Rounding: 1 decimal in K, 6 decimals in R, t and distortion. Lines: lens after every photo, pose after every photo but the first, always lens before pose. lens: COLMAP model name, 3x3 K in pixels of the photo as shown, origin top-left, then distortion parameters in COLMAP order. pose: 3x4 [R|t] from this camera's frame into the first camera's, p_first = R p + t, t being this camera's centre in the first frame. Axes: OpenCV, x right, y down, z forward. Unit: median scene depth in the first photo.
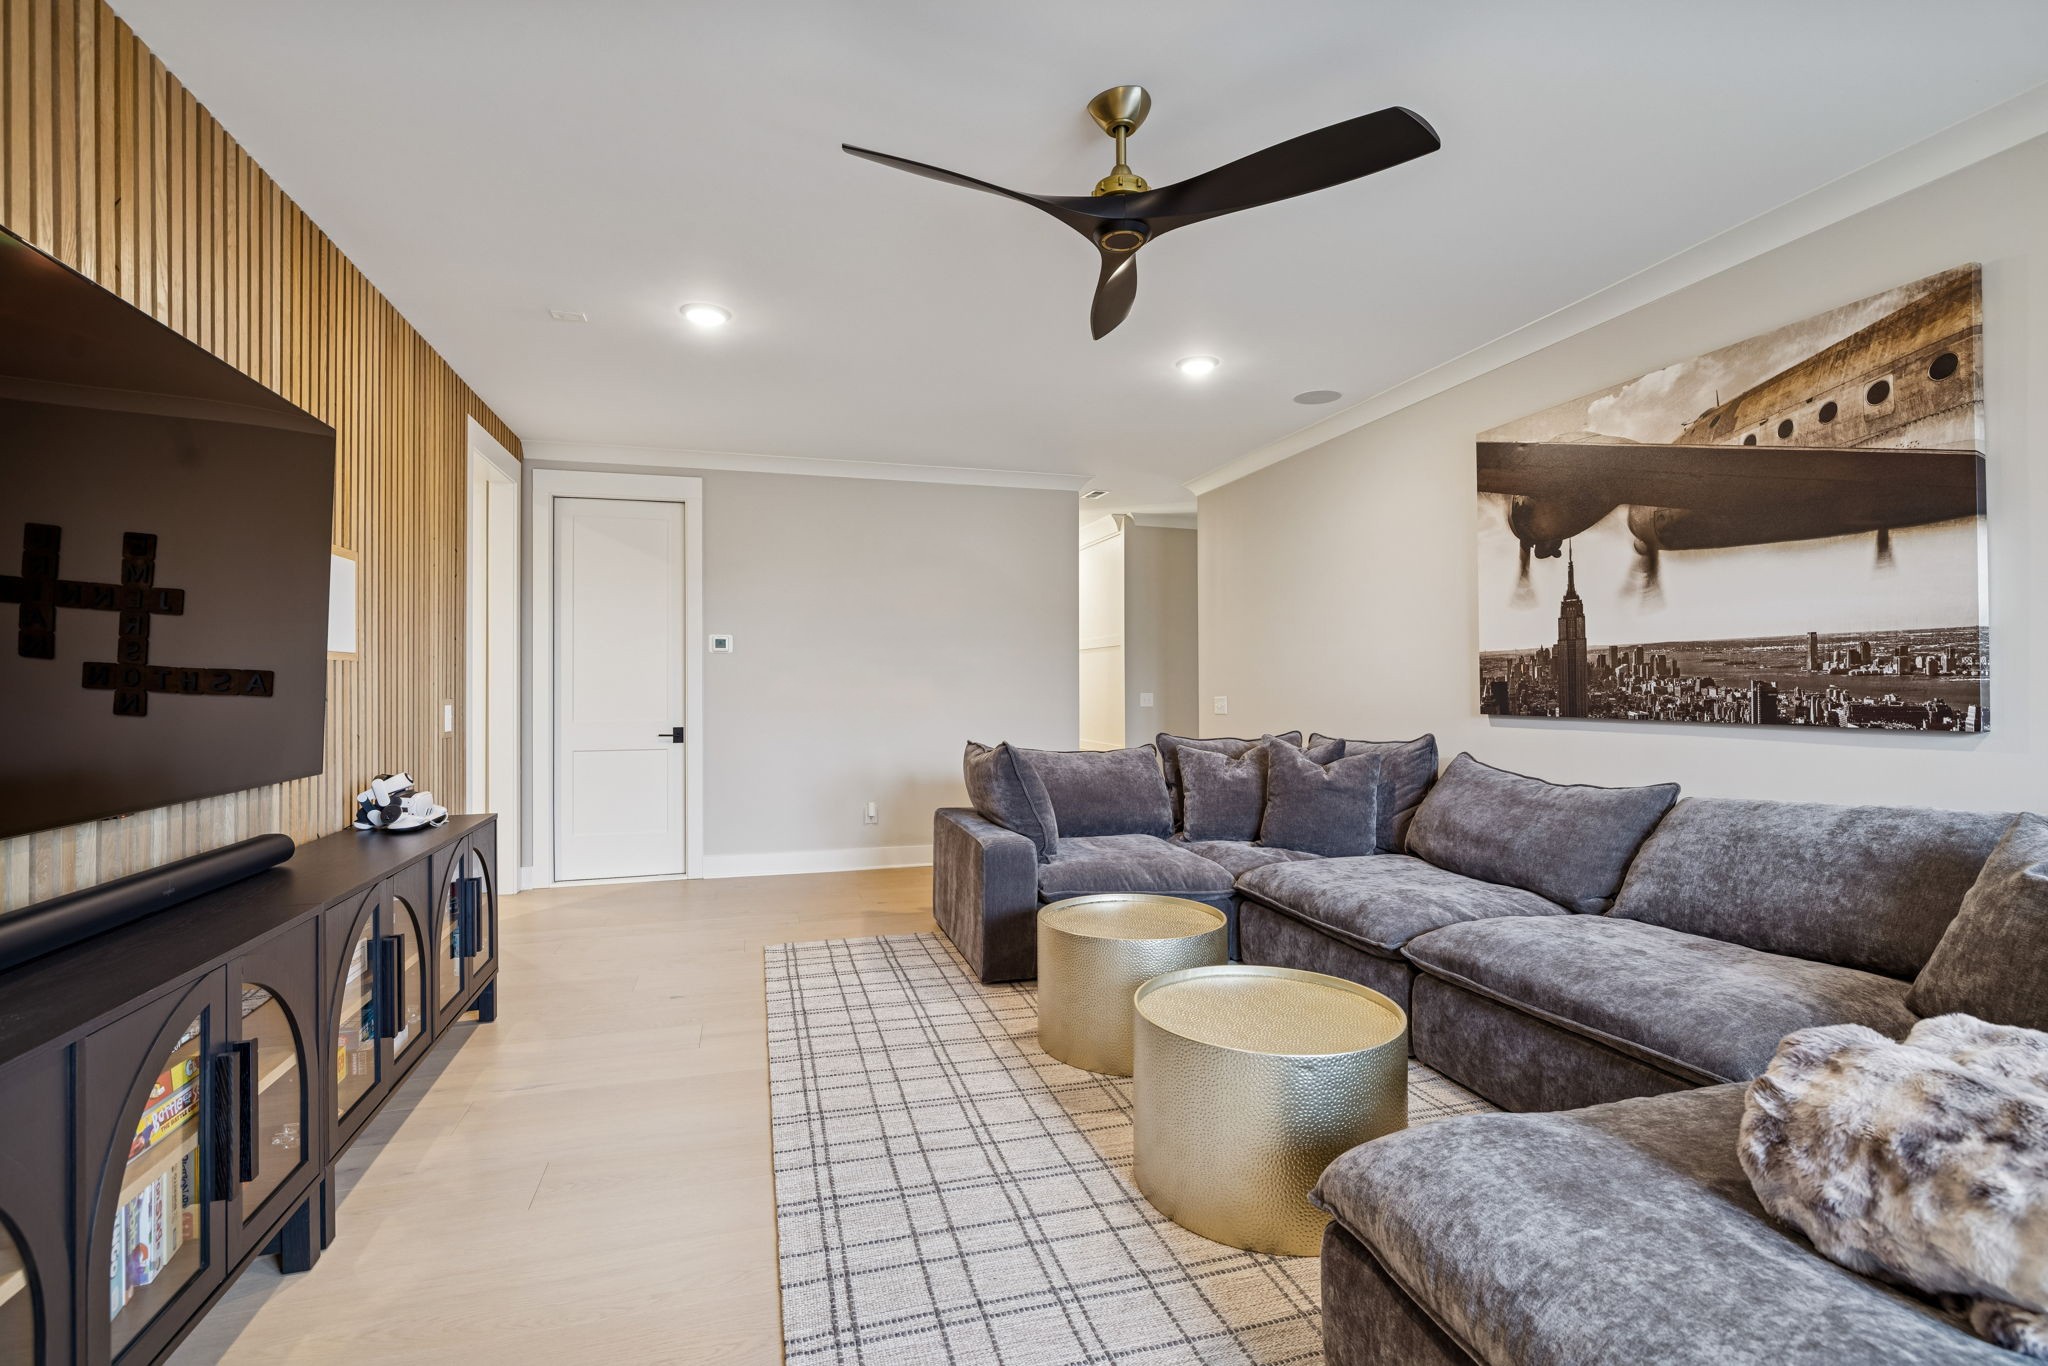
lens RADIAL K [[952.0, 0, 1032.0], [0, 952.0, 674.2], [0, 0, 1]] dist [0.005812, 0.001119]
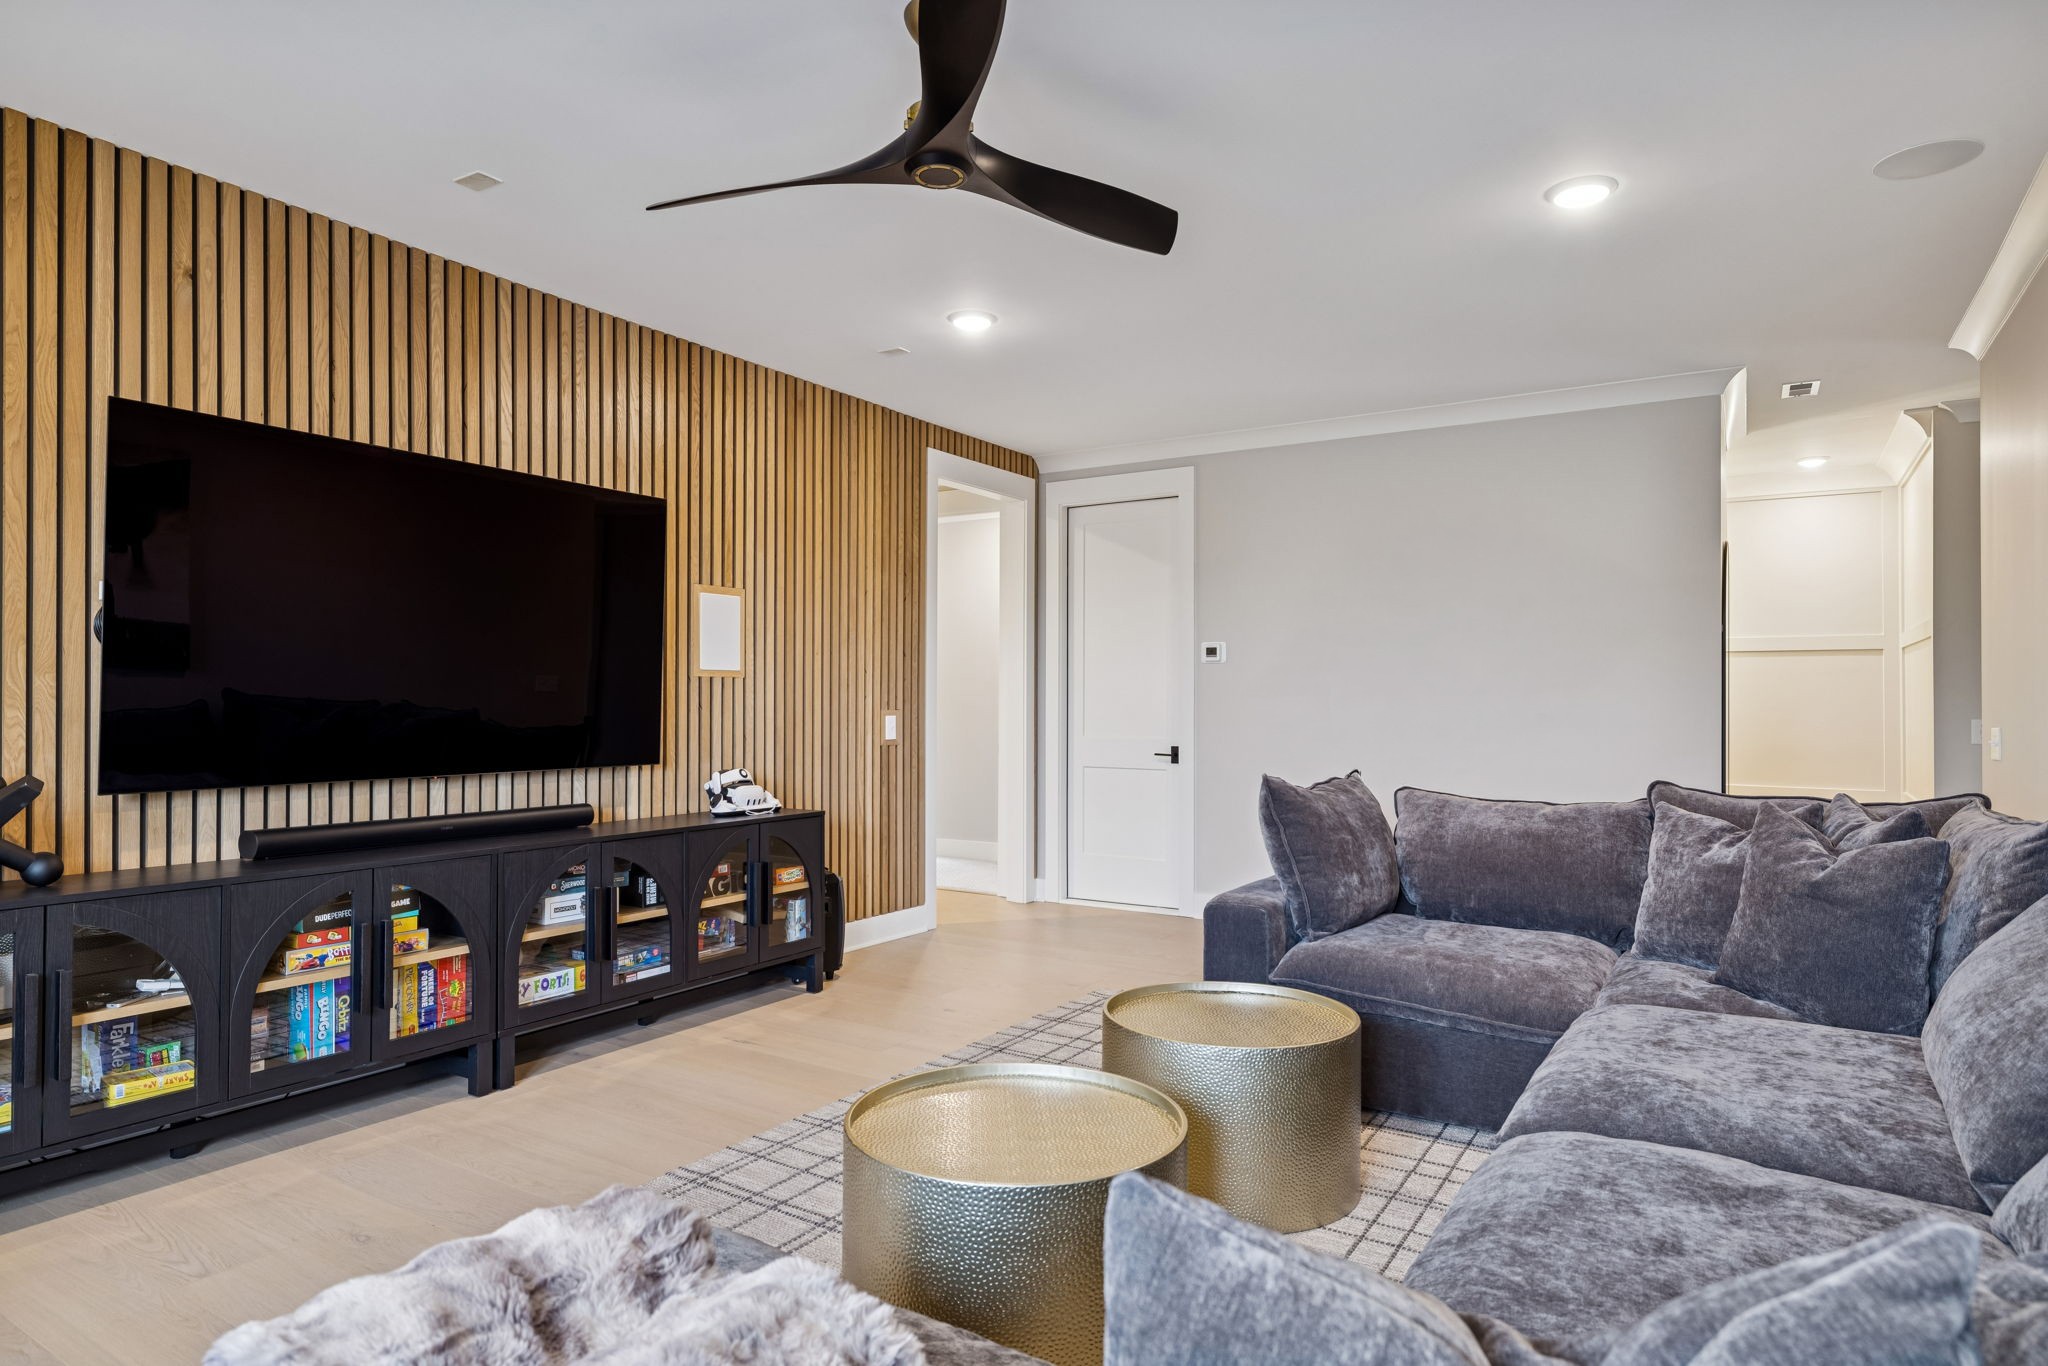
lens RADIAL K [[1198.8, 0, 1014.9], [0, 1198.8, 687.5], [0, 0, 1]] dist [-0.001960, -0.001578]
pose [[0.651352, -0.000108, -0.758776, 0.597211], [0.000182, 1.000000, 0.000014, 0.000074], [0.758776, -0.000147, 0.651352, 0.223018]]
